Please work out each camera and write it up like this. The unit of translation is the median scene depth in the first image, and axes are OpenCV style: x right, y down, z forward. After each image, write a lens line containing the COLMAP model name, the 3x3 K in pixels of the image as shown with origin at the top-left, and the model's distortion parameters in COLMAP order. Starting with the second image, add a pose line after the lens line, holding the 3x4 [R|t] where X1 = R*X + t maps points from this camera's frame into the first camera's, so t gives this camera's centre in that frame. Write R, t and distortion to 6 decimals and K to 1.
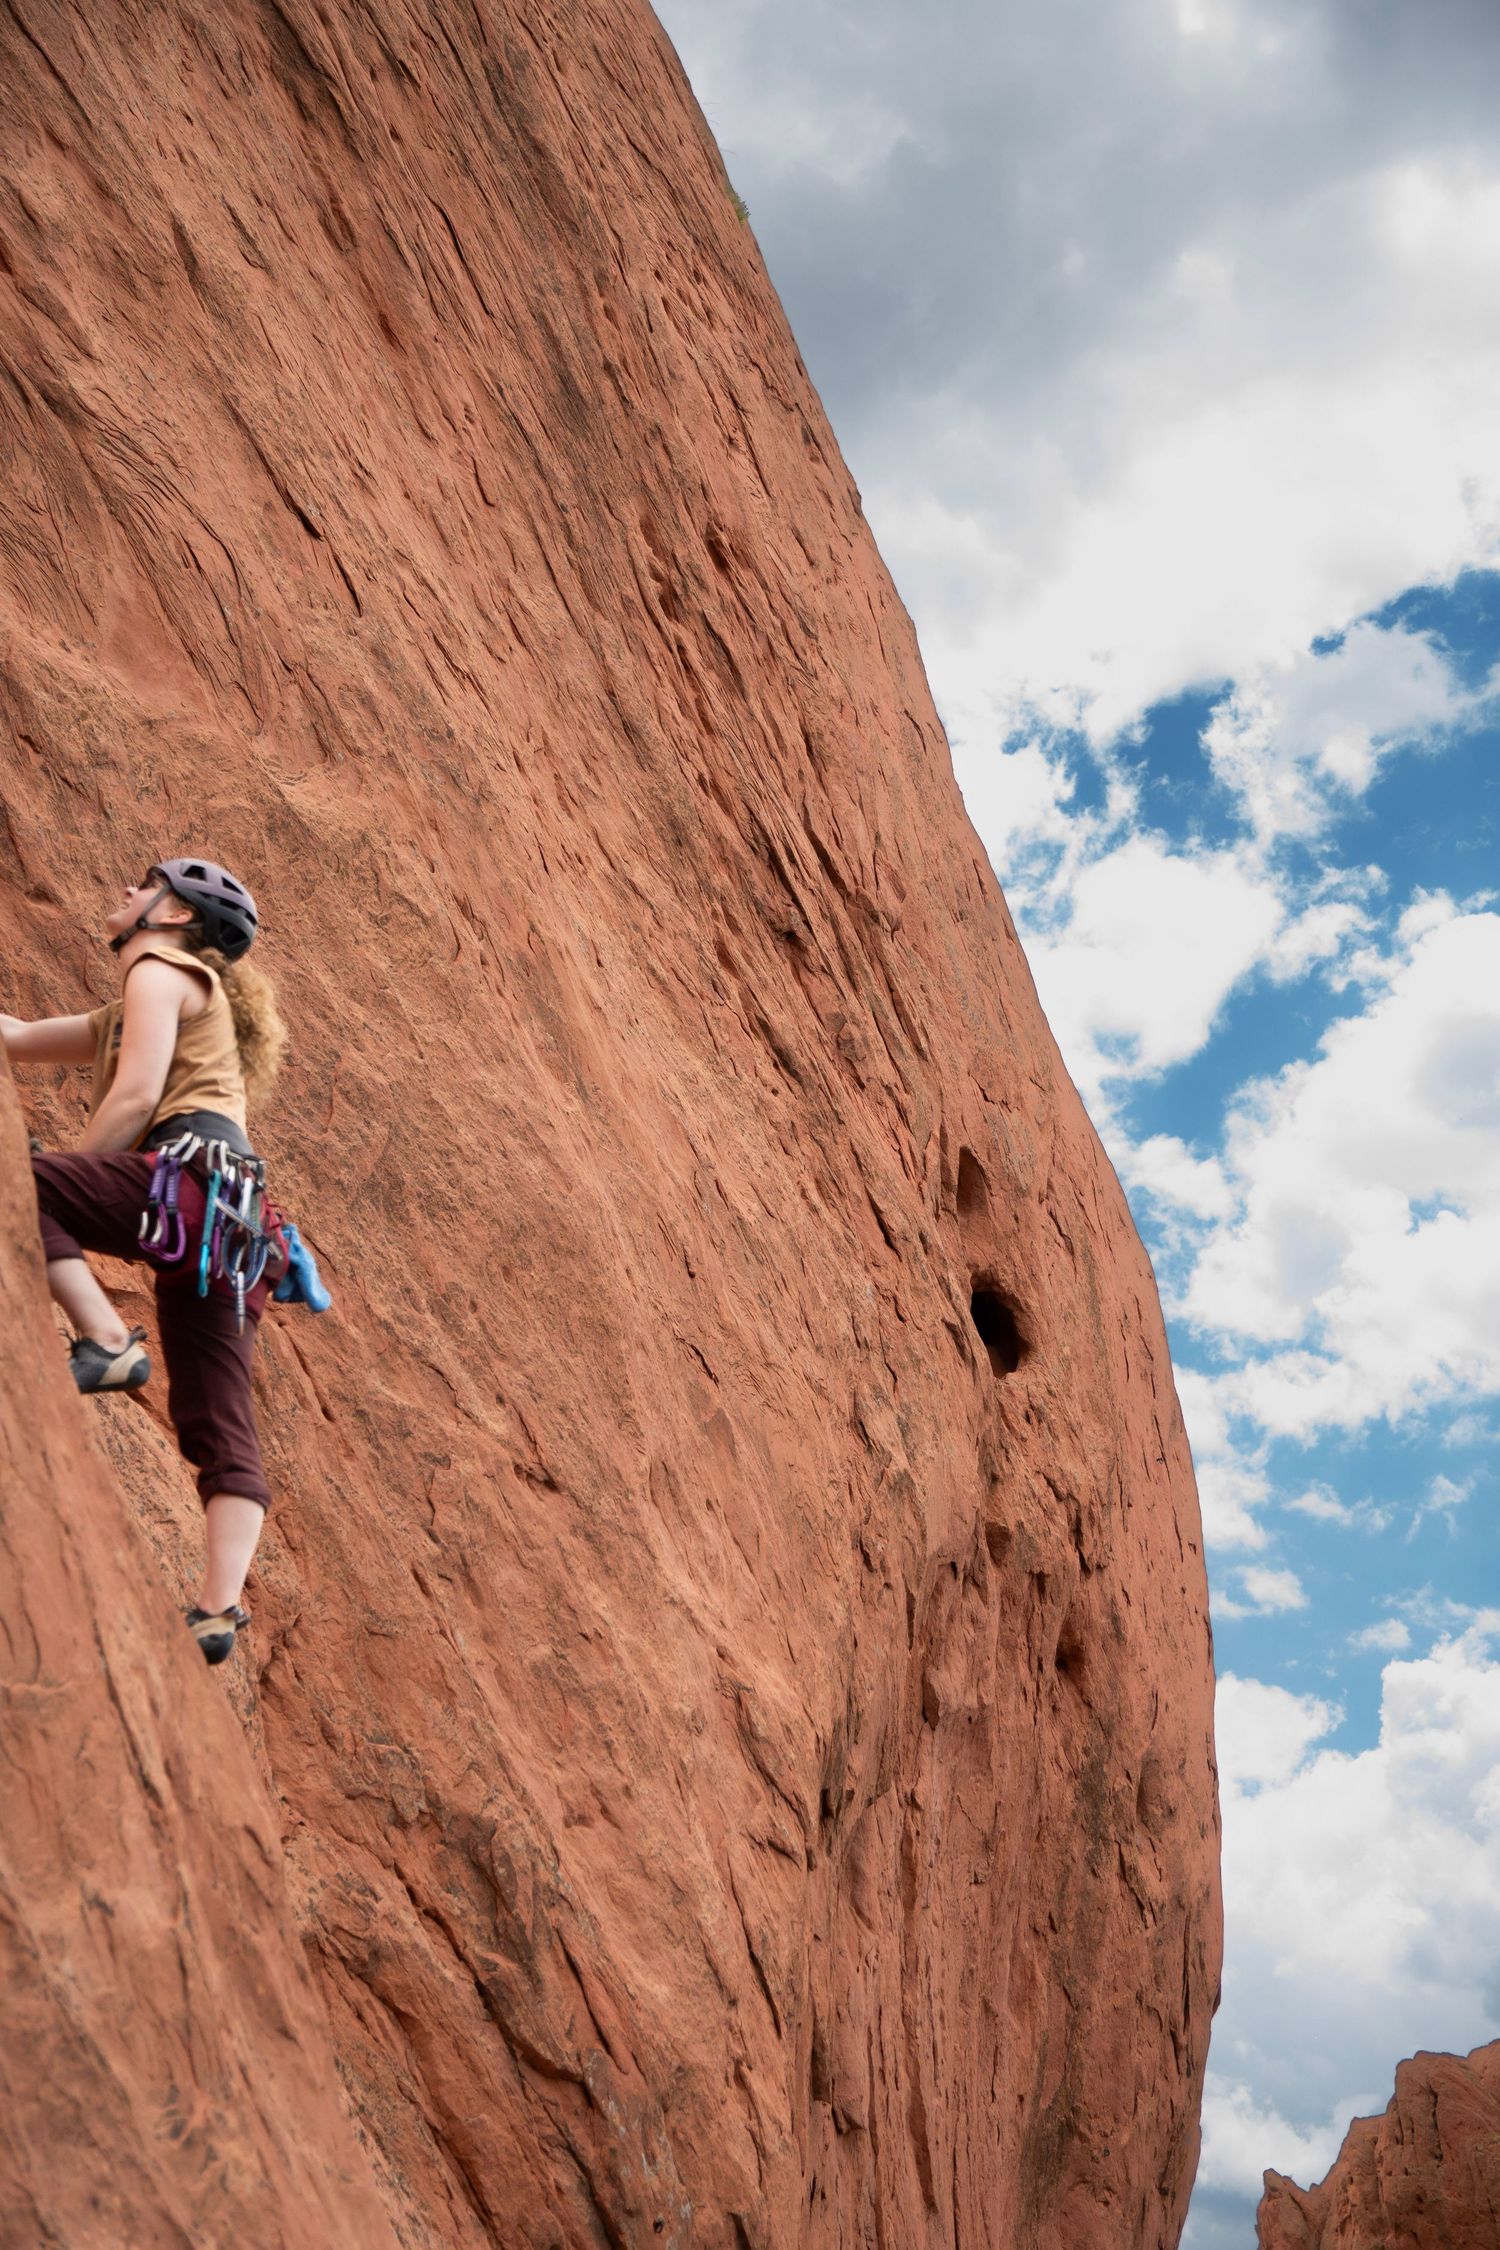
lens RADIAL K [[3471.7, 0, 739.0], [0, 3471.7, 1131.5], [0, 0, 1]] dist [0.289314, 0.000000]
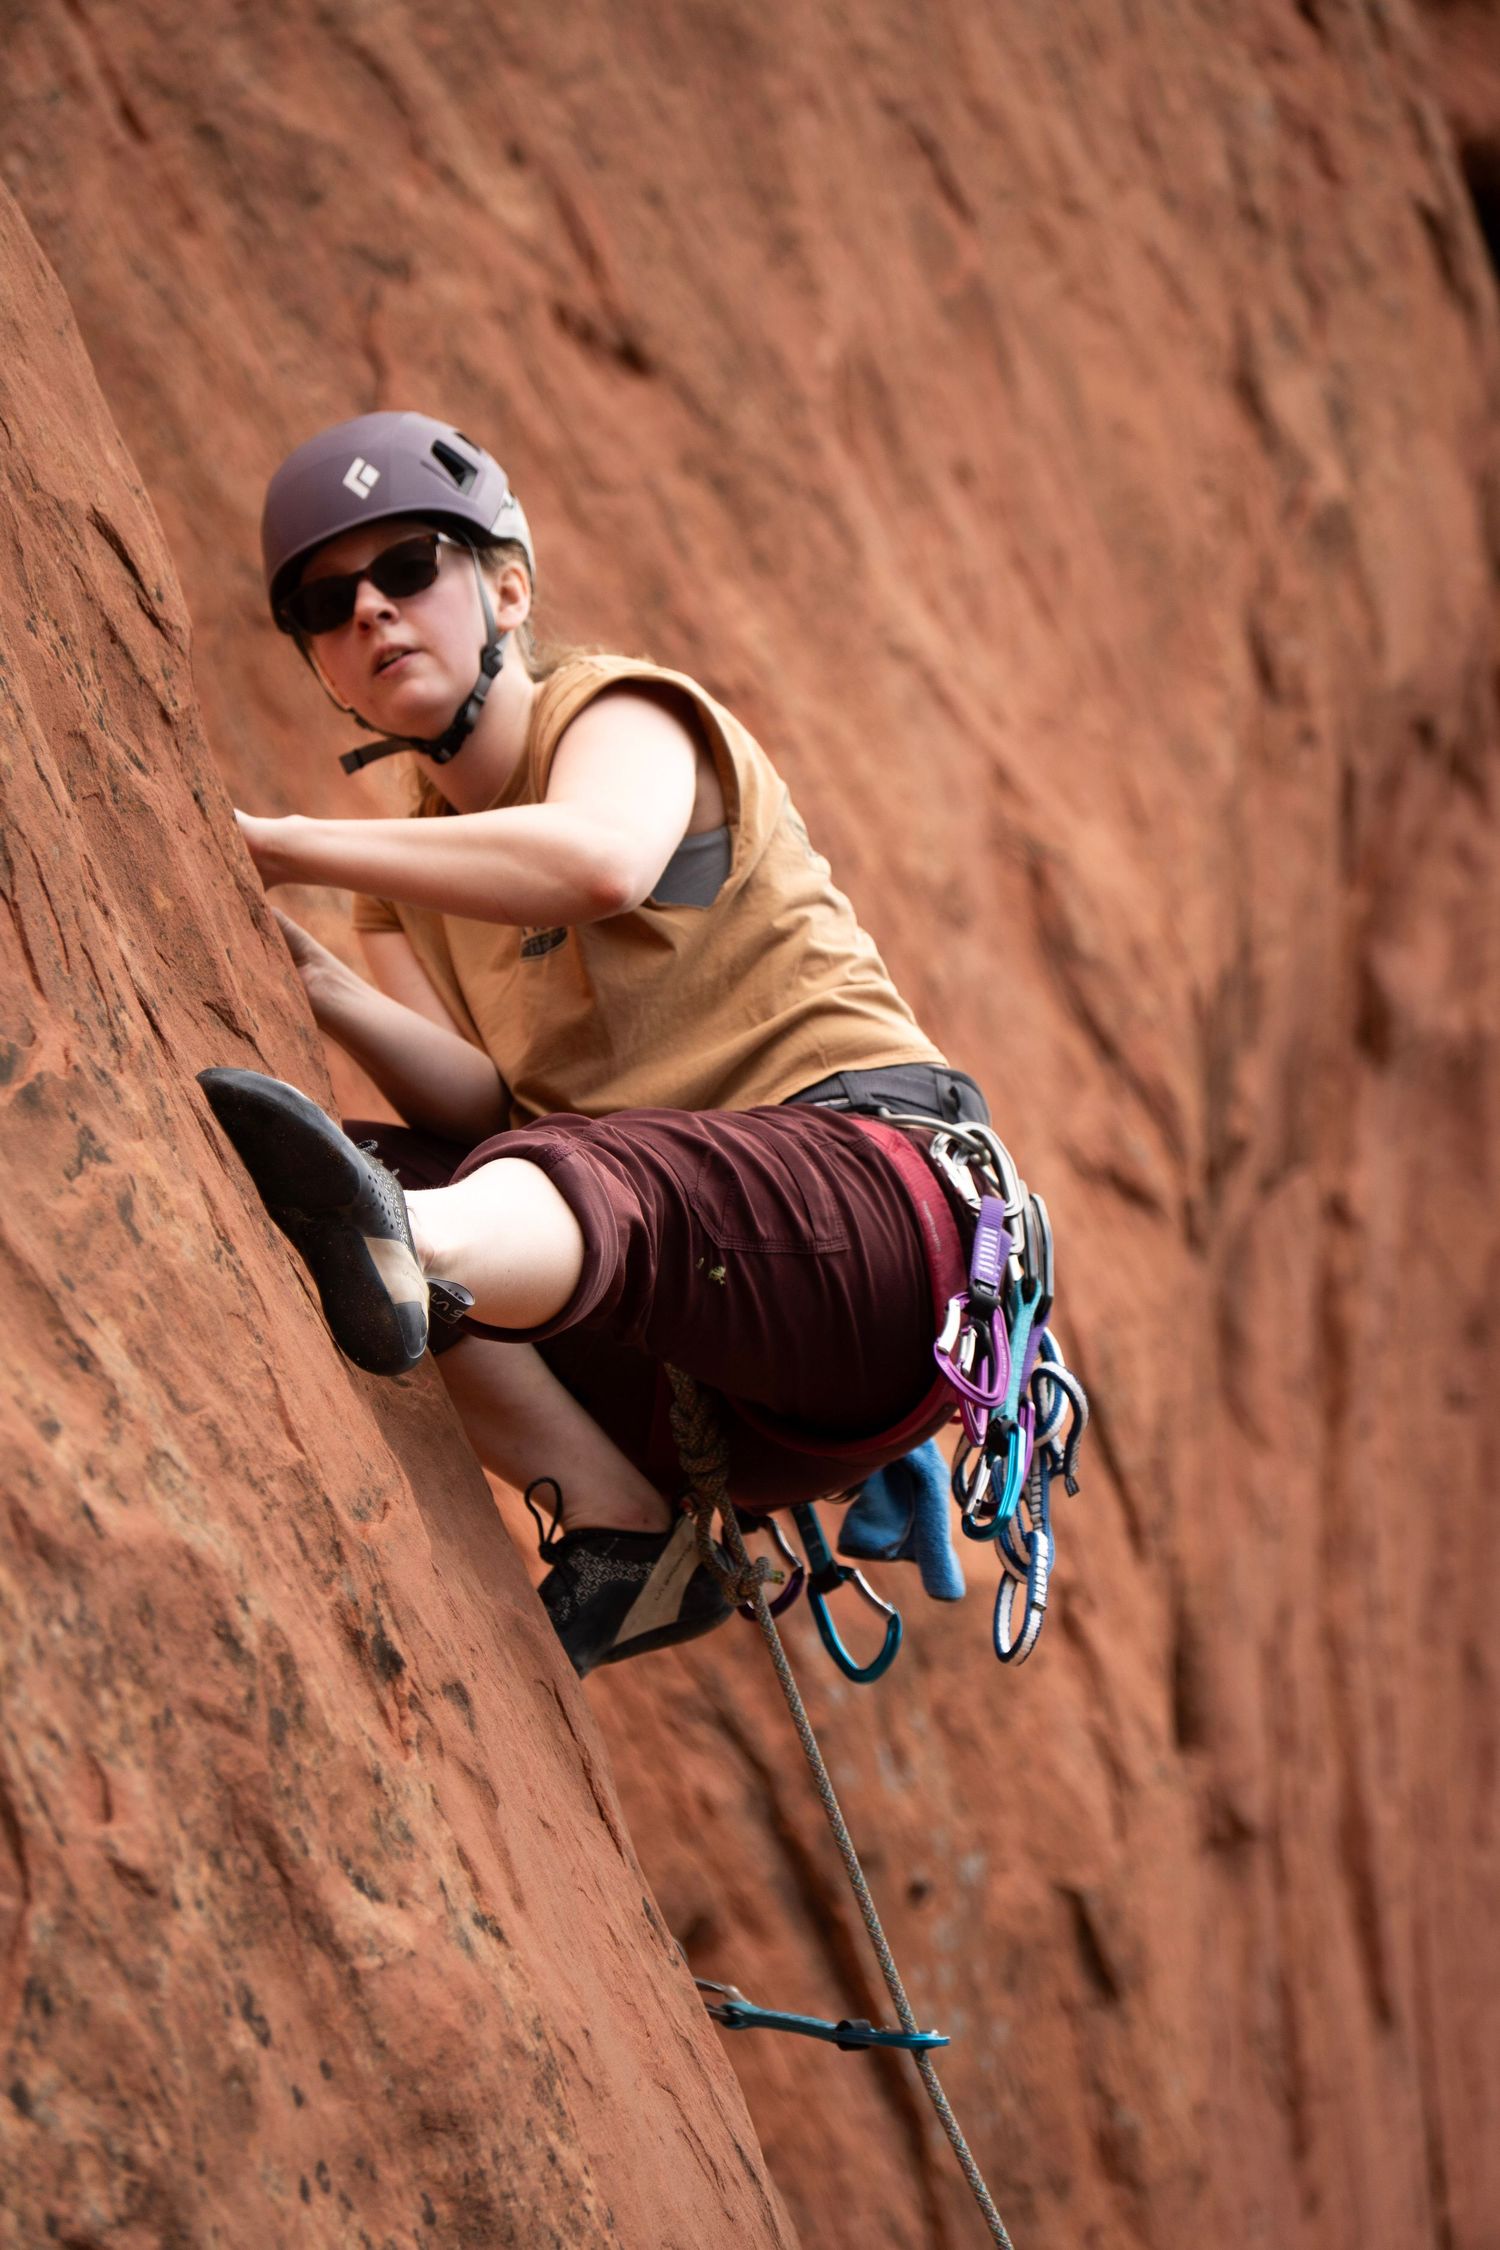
lens RADIAL K [[6661.4, 0, 764.2], [0, 6661.4, 1112.2], [0, 0, 1]] dist [0.833604, 0.000000]
pose [[0.999972, -0.006363, -0.004046, -0.032402], [0.006808, 0.992537, 0.121754, 0.086766], [0.003241, -0.121778, 0.992552, 0.130820]]
